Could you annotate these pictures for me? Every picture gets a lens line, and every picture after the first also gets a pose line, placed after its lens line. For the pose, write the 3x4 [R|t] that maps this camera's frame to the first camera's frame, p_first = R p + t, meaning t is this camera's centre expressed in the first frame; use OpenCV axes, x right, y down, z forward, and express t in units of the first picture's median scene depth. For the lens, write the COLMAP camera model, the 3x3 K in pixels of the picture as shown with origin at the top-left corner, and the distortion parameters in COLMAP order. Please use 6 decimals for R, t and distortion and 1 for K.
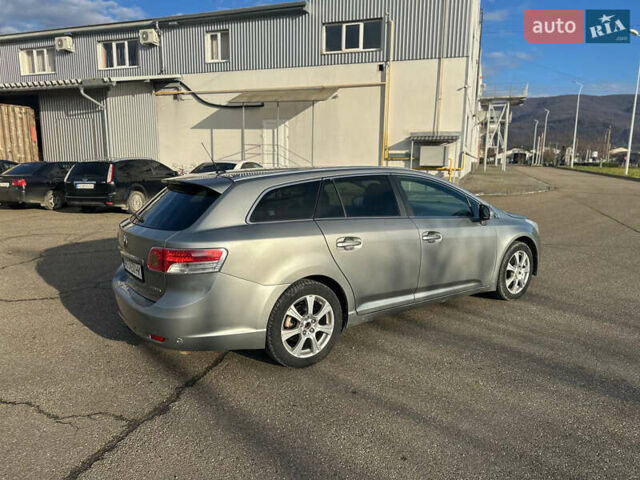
lens RADIAL K [[462.9, 0, 318.2], [0, 462.9, 241.2], [0, 0, 1]] dist [0.041199, -0.068067]
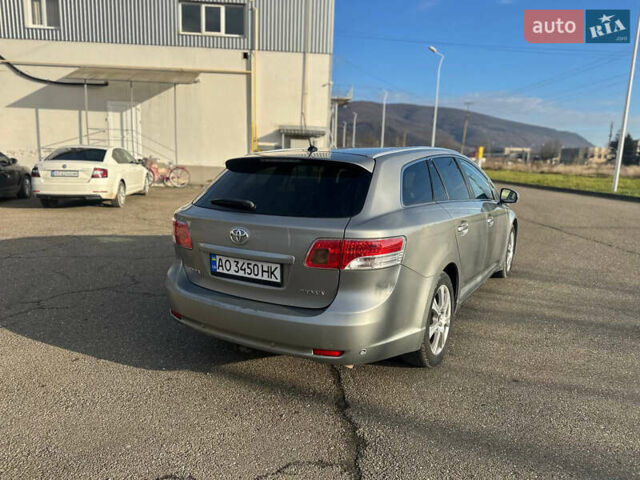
lens RADIAL K [[462.9, 0, 316.6], [0, 462.9, 241.1], [0, 0, 1]] dist [0.041199, -0.068067]
pose [[0.915579, -0.048474, 0.399207, -0.134443], [0.045265, 0.998822, 0.017467, 0.000562], [-0.399583, 0.002078, 0.916695, 0.057434]]
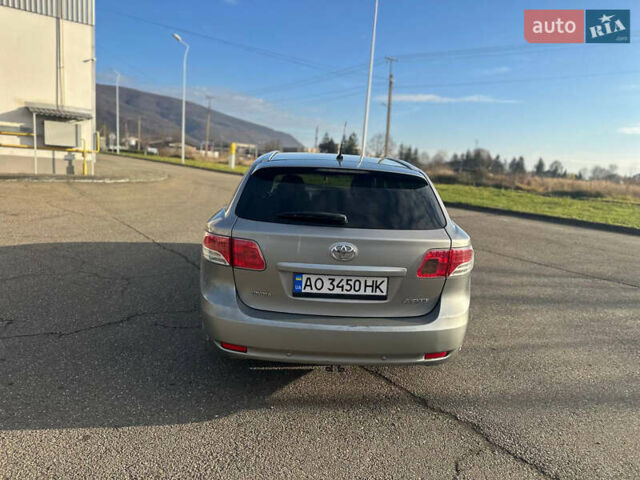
lens RADIAL K [[462.9, 0, 325.0], [0, 462.9, 242.9], [0, 0, 1]] dist [0.041199, -0.068067]
pose [[0.520089, -0.105574, 0.847562, -0.232555], [0.074673, 0.994152, 0.078012, -0.015887], [-0.850841, 0.022717, 0.524931, 0.146132]]
